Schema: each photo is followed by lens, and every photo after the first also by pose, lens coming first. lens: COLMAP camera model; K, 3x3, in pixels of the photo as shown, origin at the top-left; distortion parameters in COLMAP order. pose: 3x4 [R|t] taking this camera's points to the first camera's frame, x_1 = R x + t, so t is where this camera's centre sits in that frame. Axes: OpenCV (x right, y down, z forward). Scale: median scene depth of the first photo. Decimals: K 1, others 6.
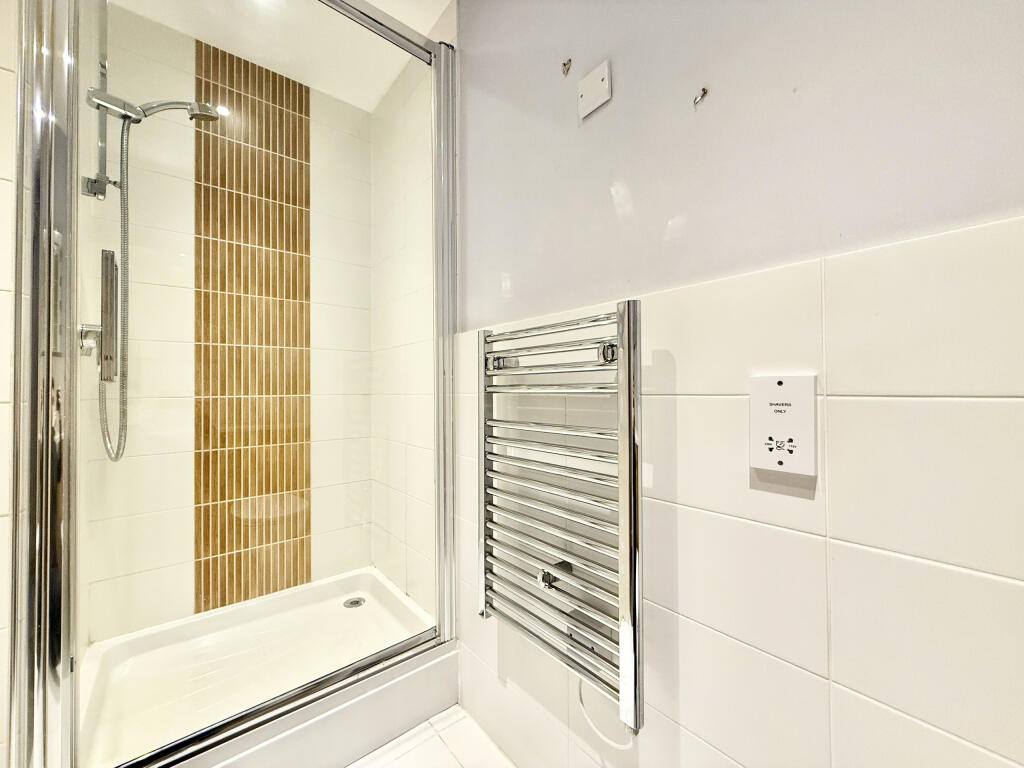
lens RADIAL K [[406.7, 0, 509.5], [0, 406.7, 383.6], [0, 0, 1]] dist [-0.000571, -0.000062]
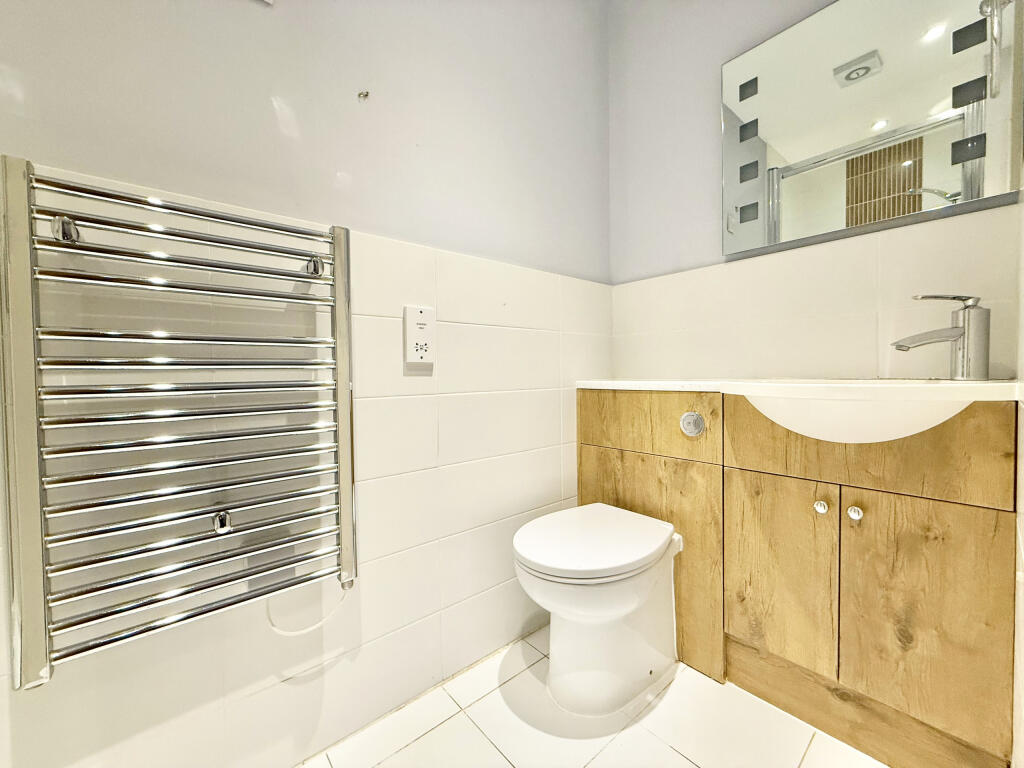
lens RADIAL K [[406.7, 0, 509.5], [0, 406.7, 383.6], [0, 0, 1]] dist [-0.000571, -0.000062]
pose [[-0.022344, -0.021377, 0.999522, -1.061241], [-0.003685, 0.999766, 0.021300, 0.257176], [-0.999744, -0.003208, -0.022417, 0.626810]]
